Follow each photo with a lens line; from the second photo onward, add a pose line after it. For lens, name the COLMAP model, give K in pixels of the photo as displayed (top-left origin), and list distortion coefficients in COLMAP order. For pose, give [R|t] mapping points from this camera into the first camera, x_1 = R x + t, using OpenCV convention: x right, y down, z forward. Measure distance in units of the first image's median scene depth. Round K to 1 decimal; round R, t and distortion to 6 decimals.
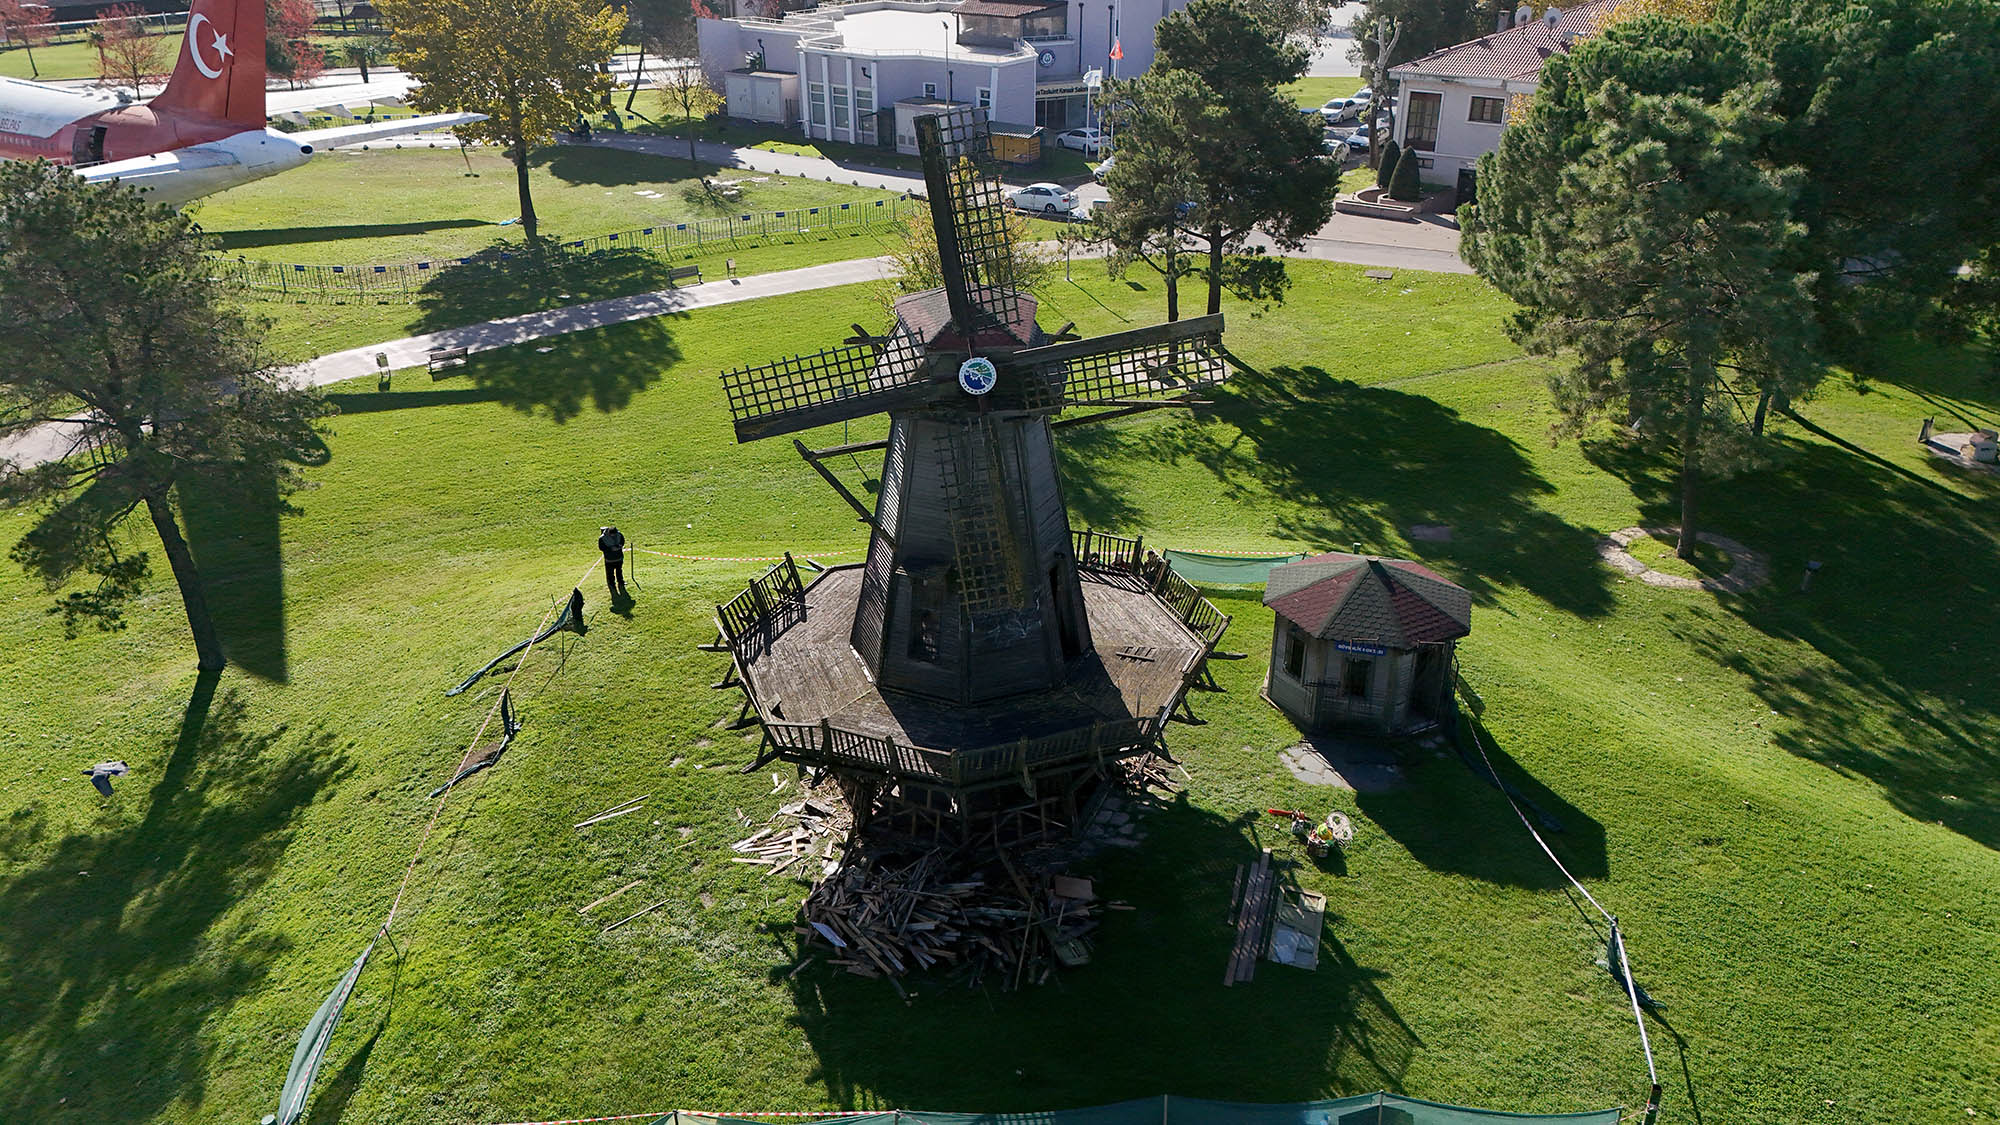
lens RADIAL K [[1458.7, 0, 1000.0], [0, 1458.7, 562.5], [0, 0, 1]] dist [0.079786, -0.092302]
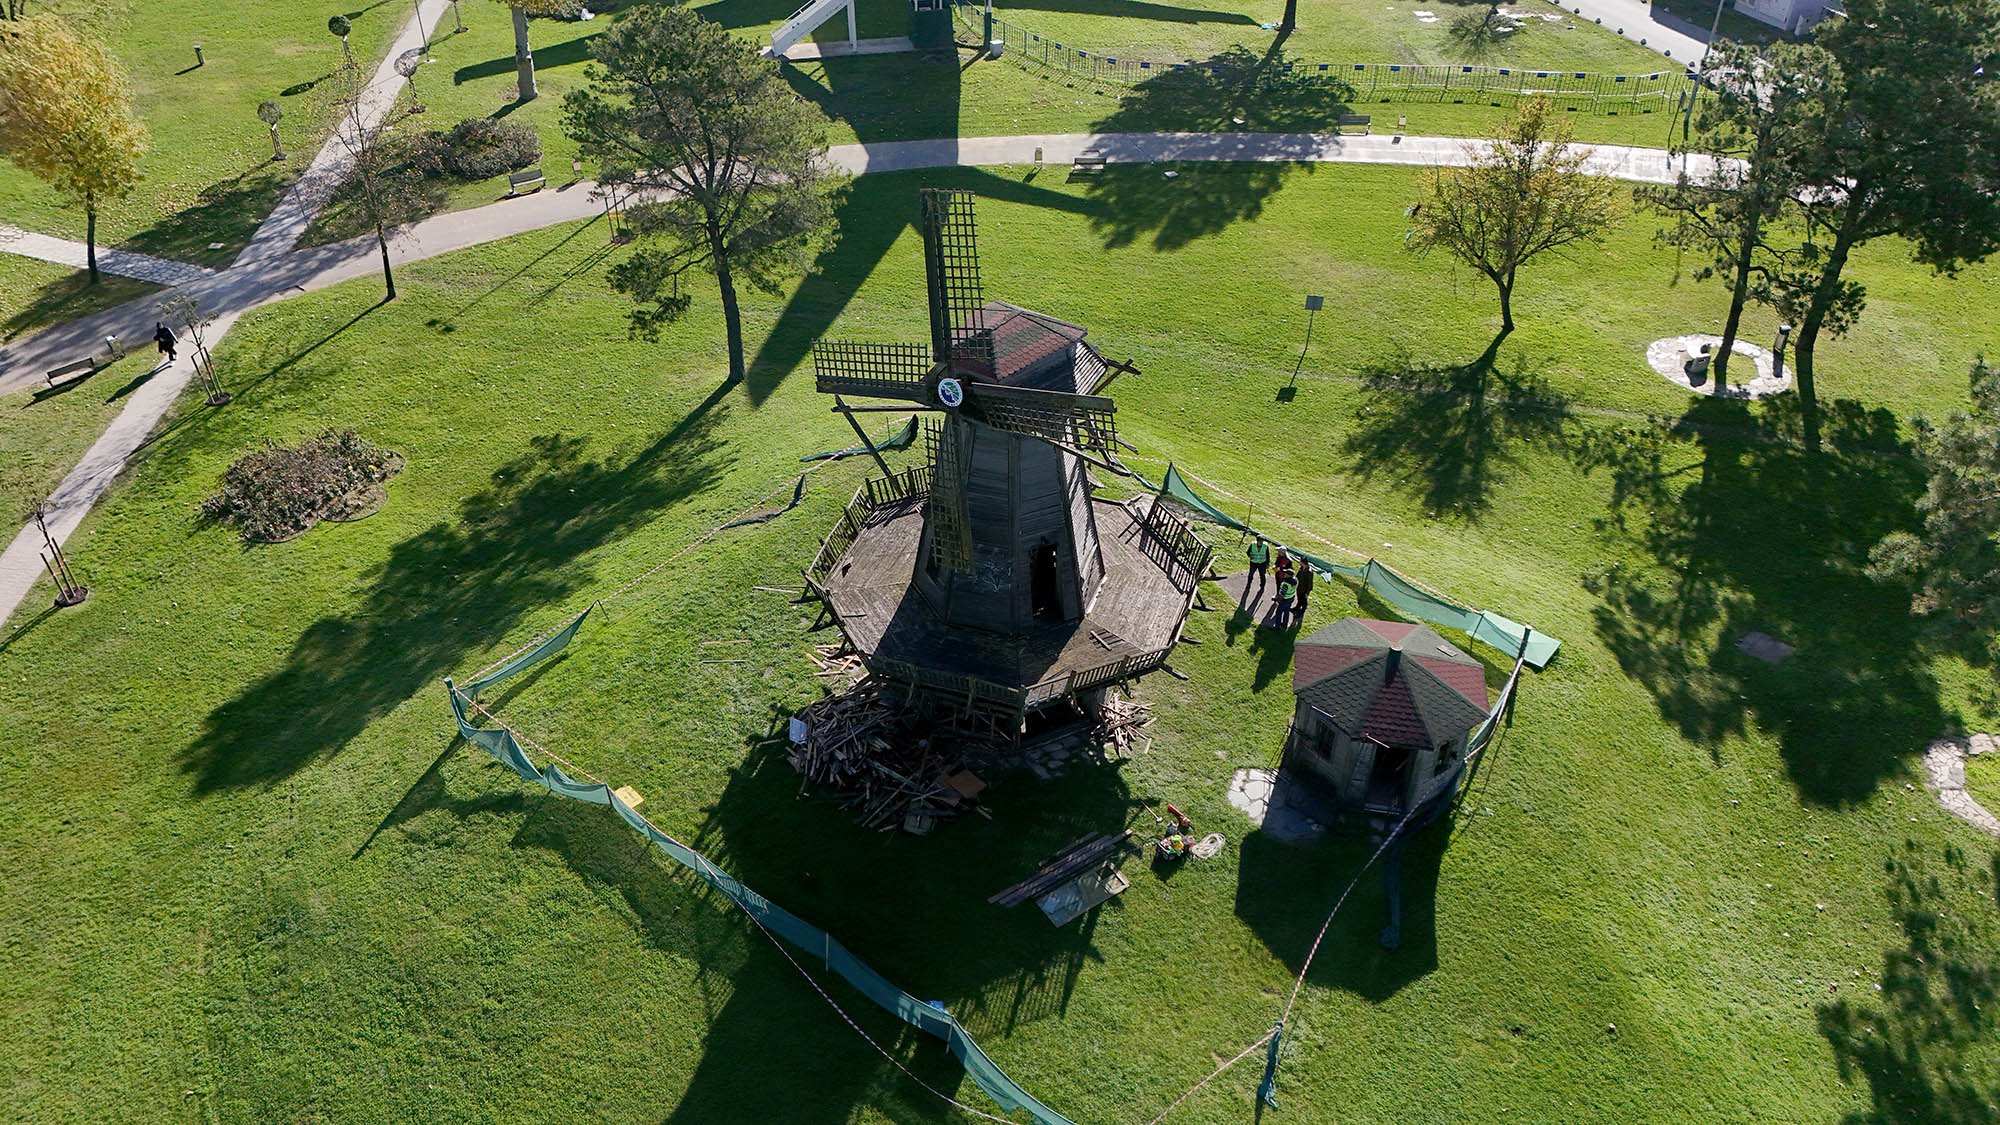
lens RADIAL K [[1458.7, 0, 1000.0], [0, 1458.7, 562.5], [0, 0, 1]] dist [0.079786, -0.092302]
pose [[0.770720, 0.381540, -0.510311, 0.471191], [-0.282772, 0.922522, 0.262665, -0.218670], [0.570991, -0.058139, 0.818895, -0.019860]]
